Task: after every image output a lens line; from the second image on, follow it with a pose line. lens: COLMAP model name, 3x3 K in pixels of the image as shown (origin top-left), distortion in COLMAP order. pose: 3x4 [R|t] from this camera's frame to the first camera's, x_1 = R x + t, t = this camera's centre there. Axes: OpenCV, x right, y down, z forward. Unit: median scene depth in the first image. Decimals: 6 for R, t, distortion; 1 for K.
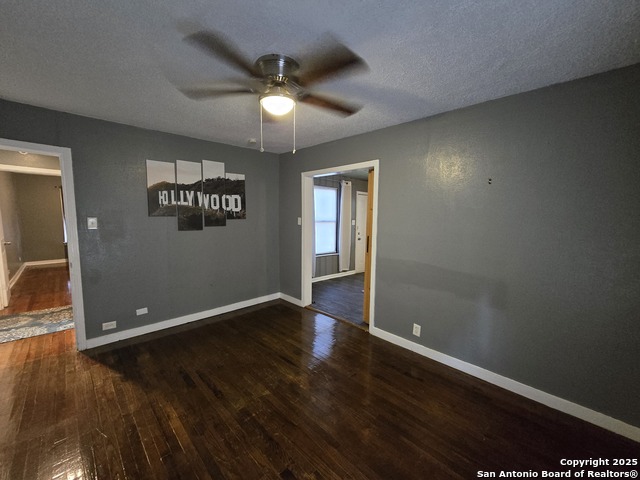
lens RADIAL K [[261.8, 0, 317.5], [0, 261.8, 238.9], [0, 0, 1]] dist [-0.014148, -0.002100]
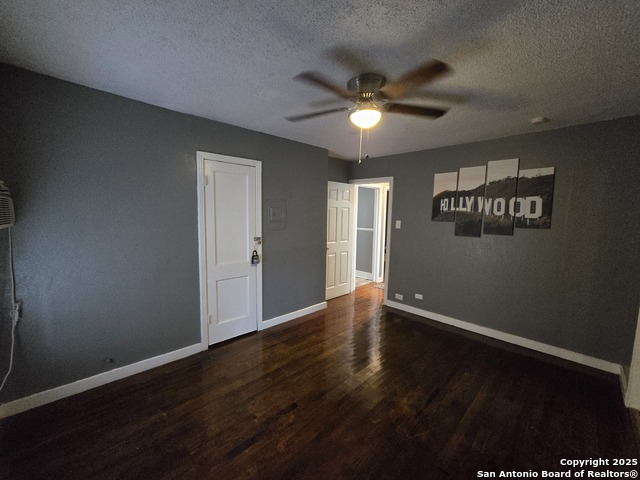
lens RADIAL K [[261.8, 0, 317.5], [0, 261.8, 239.4], [0, 0, 1]] dist [-0.014148, -0.002100]
pose [[-0.014214, 0.087089, -0.996099, 0.510145], [-0.118490, 0.989034, 0.088162, -0.041408], [0.992854, 0.119281, -0.003739, 0.444769]]
